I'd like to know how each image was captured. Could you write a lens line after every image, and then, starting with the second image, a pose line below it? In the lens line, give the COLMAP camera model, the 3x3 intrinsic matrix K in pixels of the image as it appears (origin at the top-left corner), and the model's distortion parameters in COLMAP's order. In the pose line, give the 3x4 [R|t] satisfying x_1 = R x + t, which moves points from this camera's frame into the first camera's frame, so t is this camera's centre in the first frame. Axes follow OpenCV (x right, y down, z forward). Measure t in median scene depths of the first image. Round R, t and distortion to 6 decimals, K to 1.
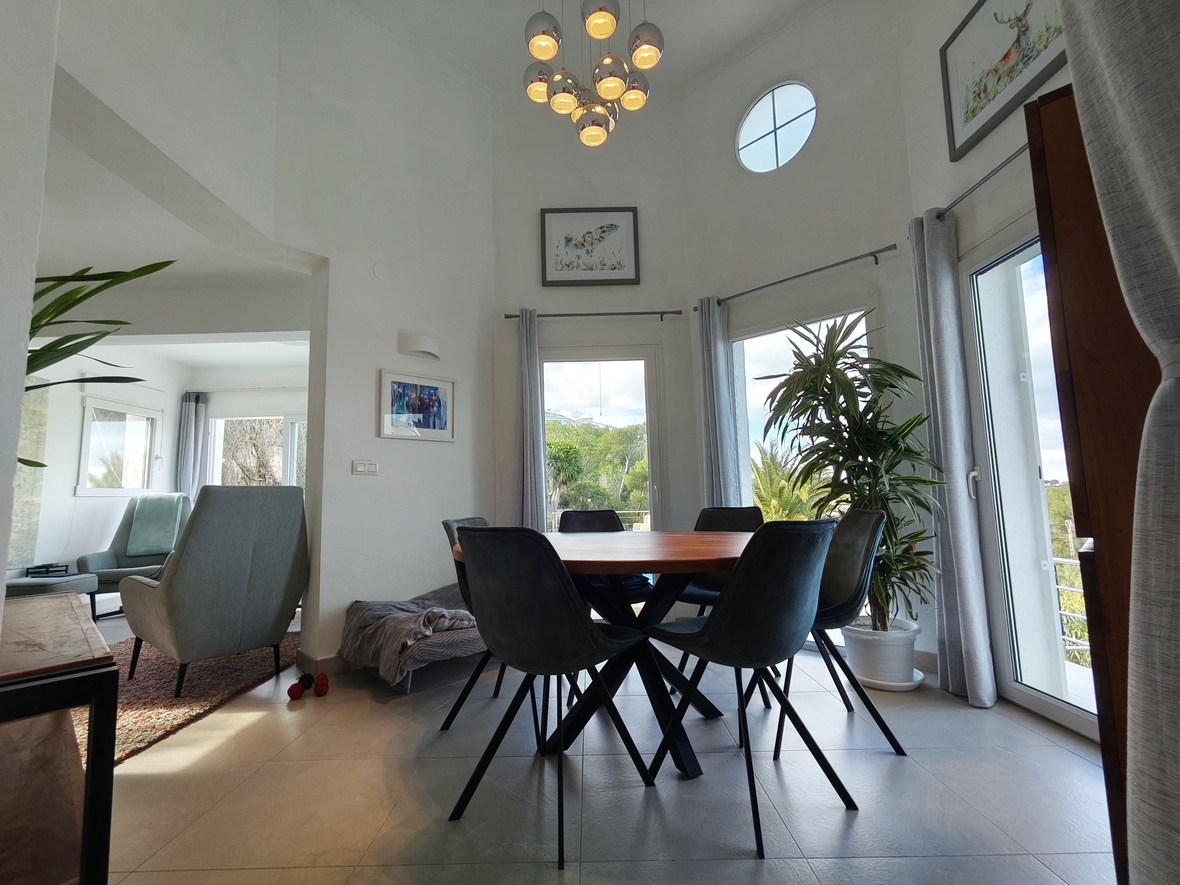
lens RADIAL K [[526.5, 0, 581.3], [0, 526.5, 441.7], [0, 0, 1]] dist [0.001603, -0.002060]
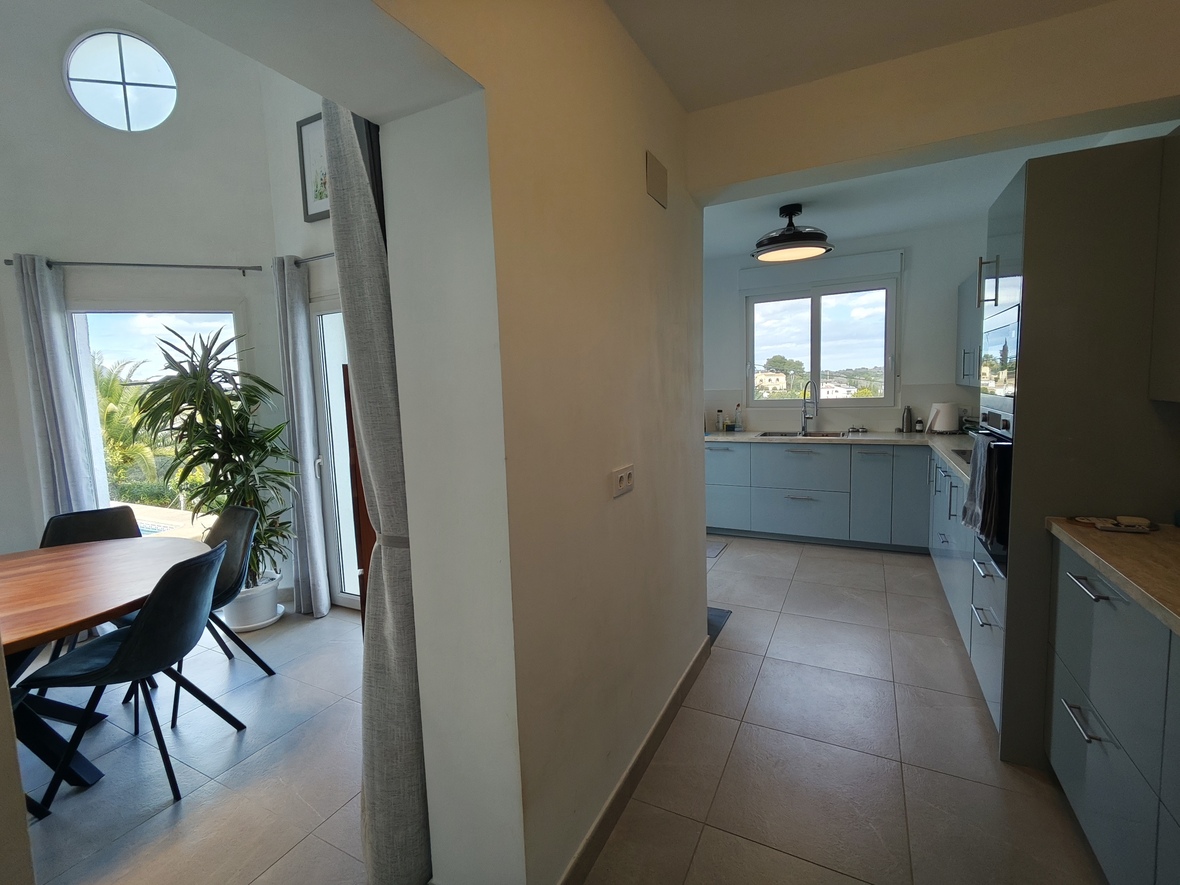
lens RADIAL K [[526.5, 0, 592.0], [0, 526.5, 434.0], [0, 0, 1]] dist [0.001603, -0.002060]
pose [[0.439779, -0.079523, 0.894579, -0.194005], [-0.073931, 0.989486, 0.124304, -0.237428], [-0.895058, -0.120804, 0.429276, -0.259540]]
